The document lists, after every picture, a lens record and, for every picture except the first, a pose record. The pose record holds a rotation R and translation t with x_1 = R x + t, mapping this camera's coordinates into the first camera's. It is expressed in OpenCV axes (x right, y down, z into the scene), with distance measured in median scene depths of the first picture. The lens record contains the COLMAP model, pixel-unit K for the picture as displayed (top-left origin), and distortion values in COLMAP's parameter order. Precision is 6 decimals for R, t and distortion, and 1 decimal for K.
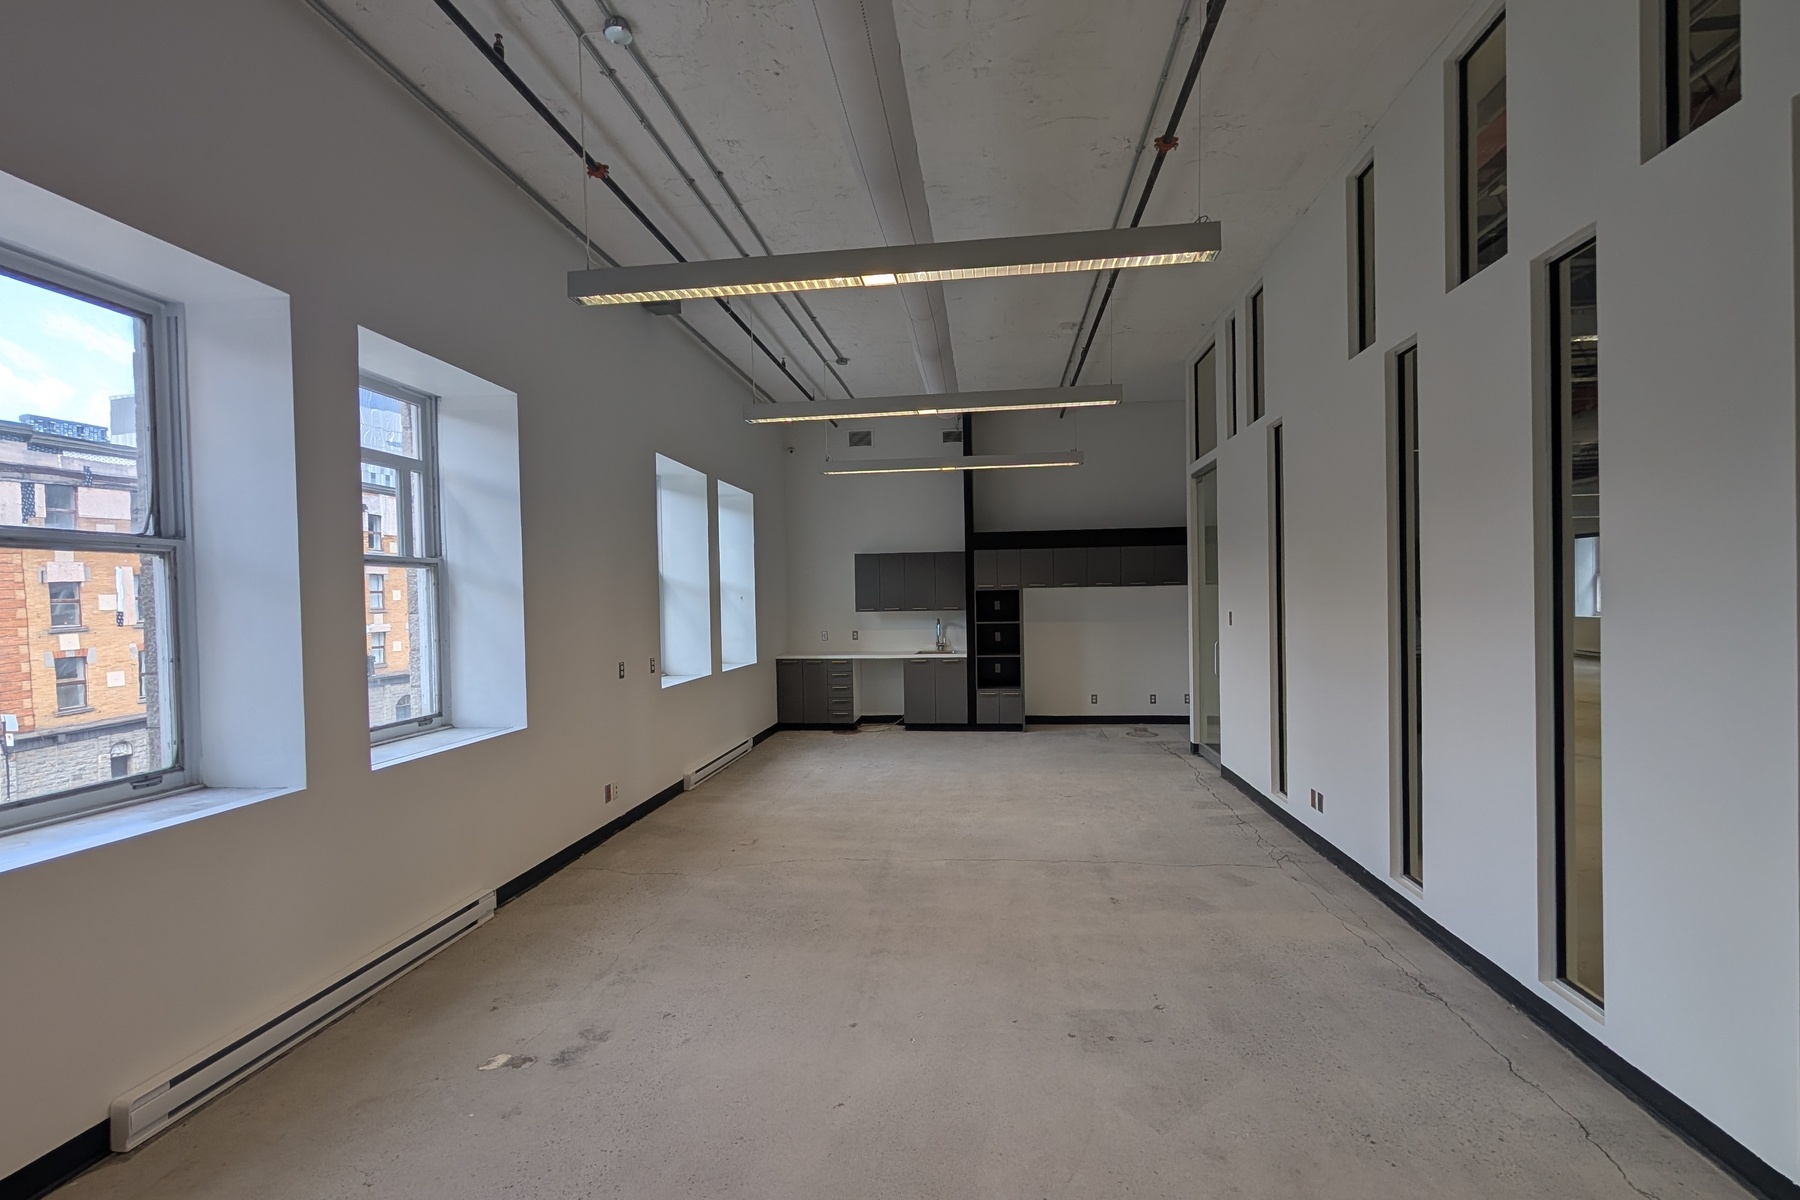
lens RADIAL K [[771.1, 0, 900.9], [0, 771.1, 606.2], [0, 0, 1]] dist [-0.000168, -0.000462]
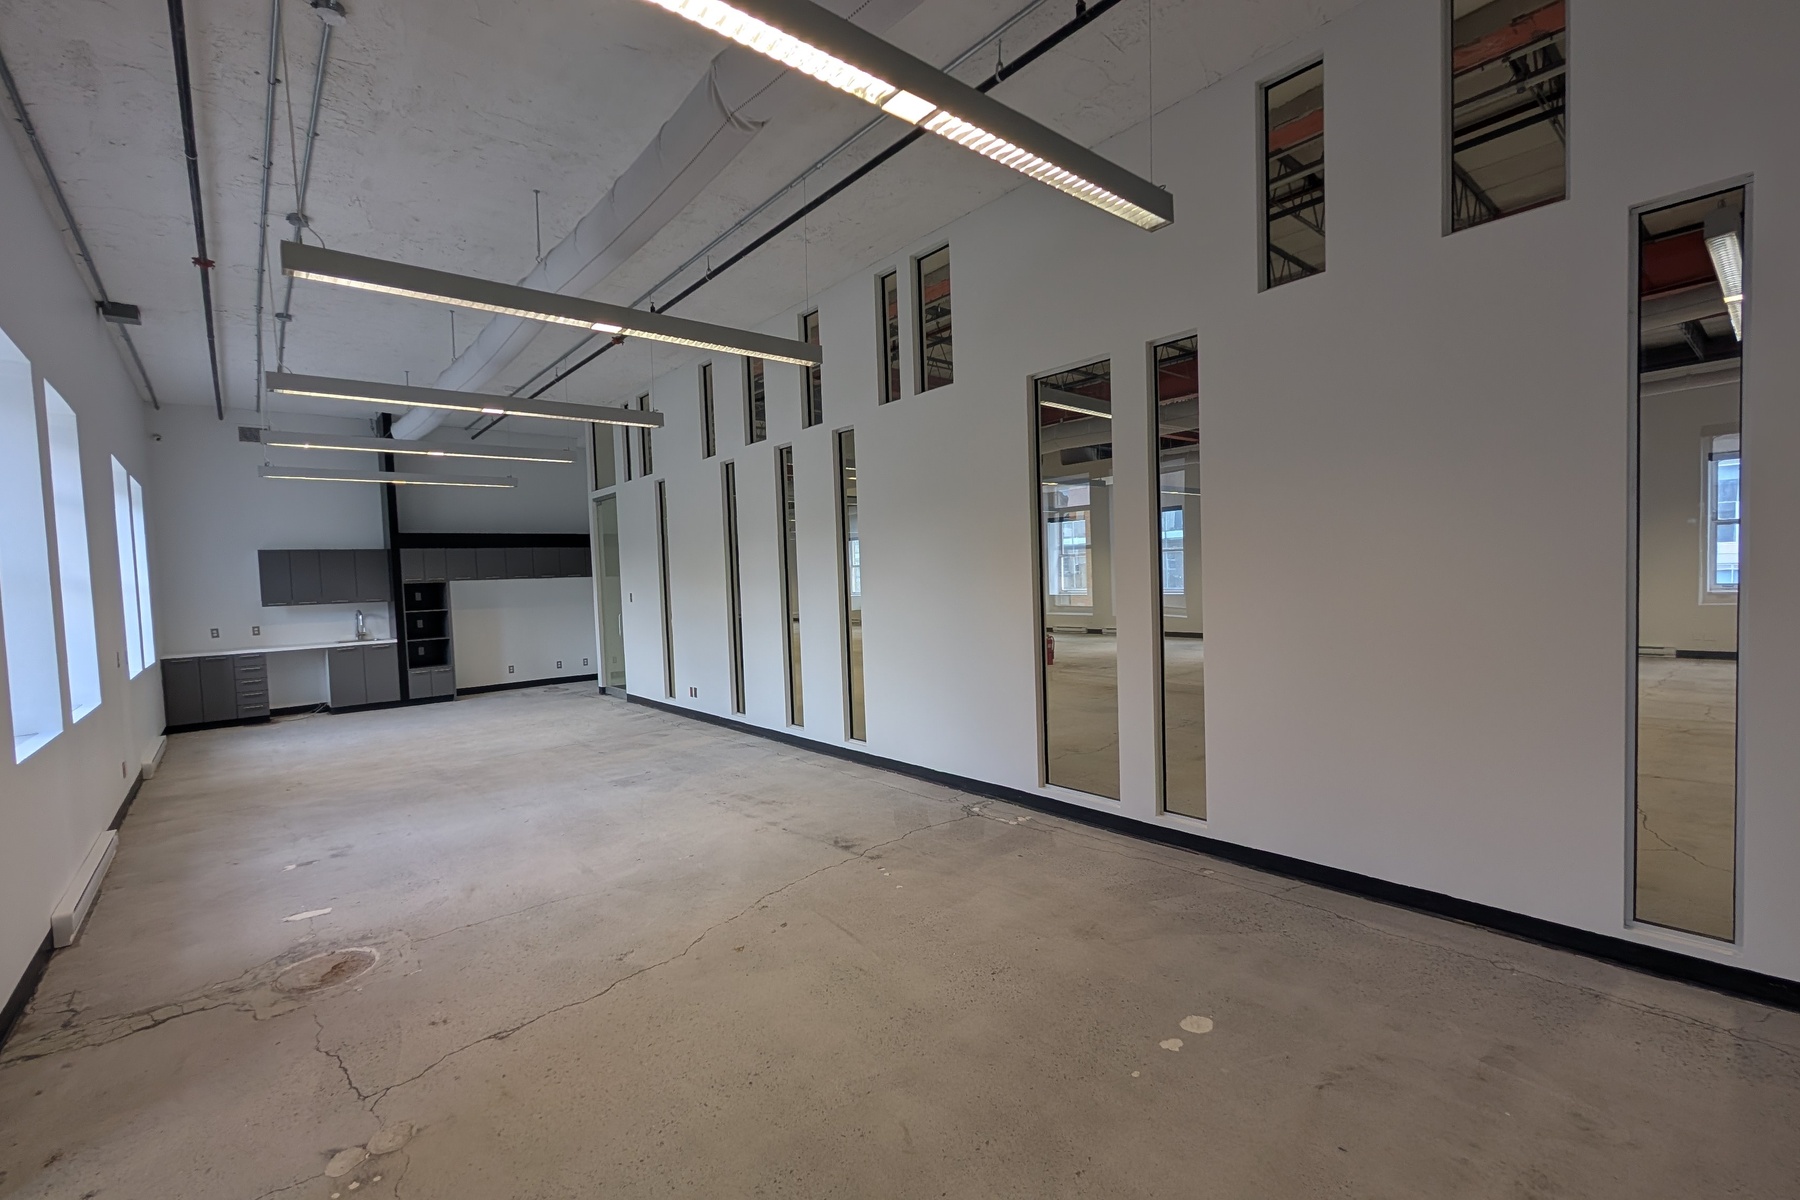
lens RADIAL K [[771.1, 0, 900.9], [0, 771.1, 606.2], [0, 0, 1]] dist [-0.000168, -0.000462]
pose [[0.676444, -0.037618, 0.735533, -0.272917], [0.031597, 0.999257, 0.022047, 0.012643], [-0.735816, 0.008327, 0.677130, -0.354320]]
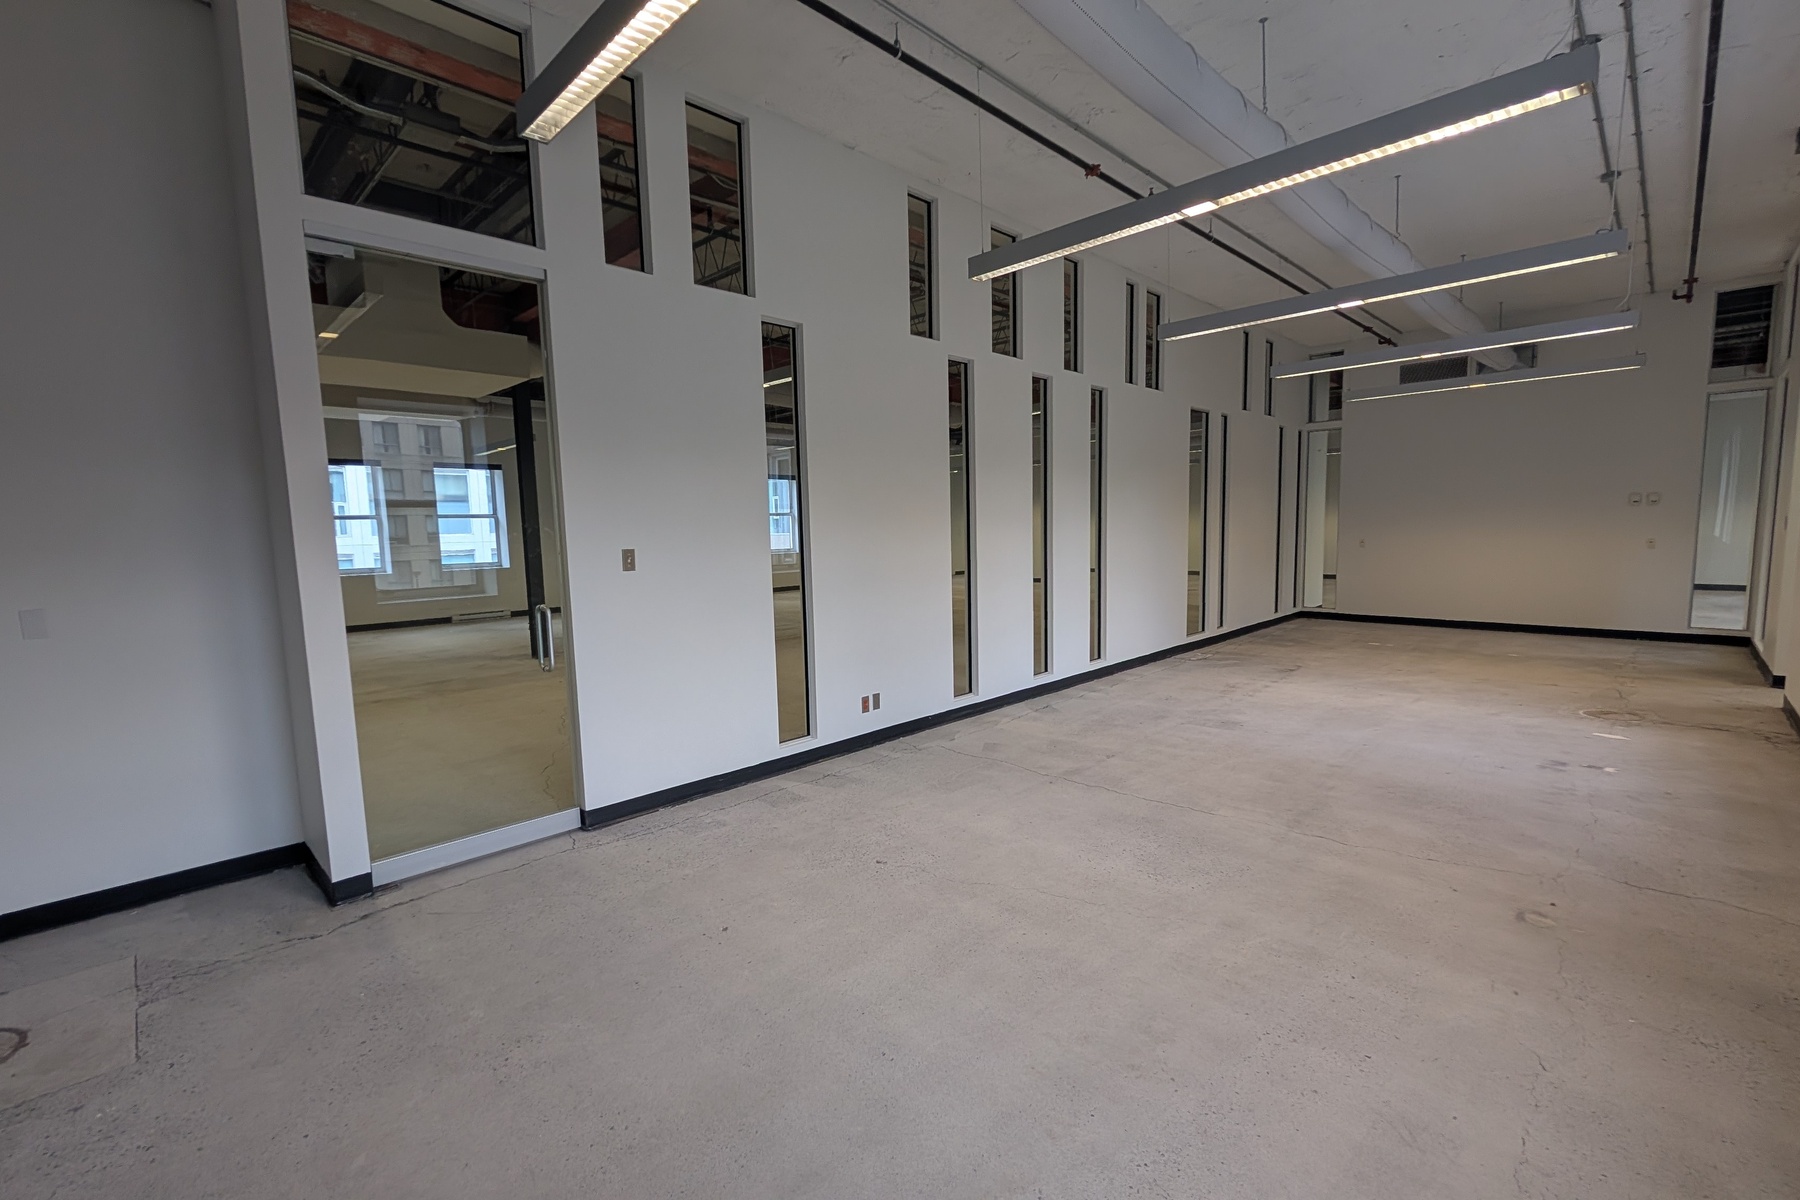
lens RADIAL K [[771.1, 0, 900.9], [0, 771.1, 606.2], [0, 0, 1]] dist [-0.000168, -0.000462]
pose [[-0.787113, -0.030183, 0.616070, -0.108018], [0.042248, 0.993818, 0.102668, -0.001496], [-0.615361, 0.106839, -0.780972, 1.064209]]
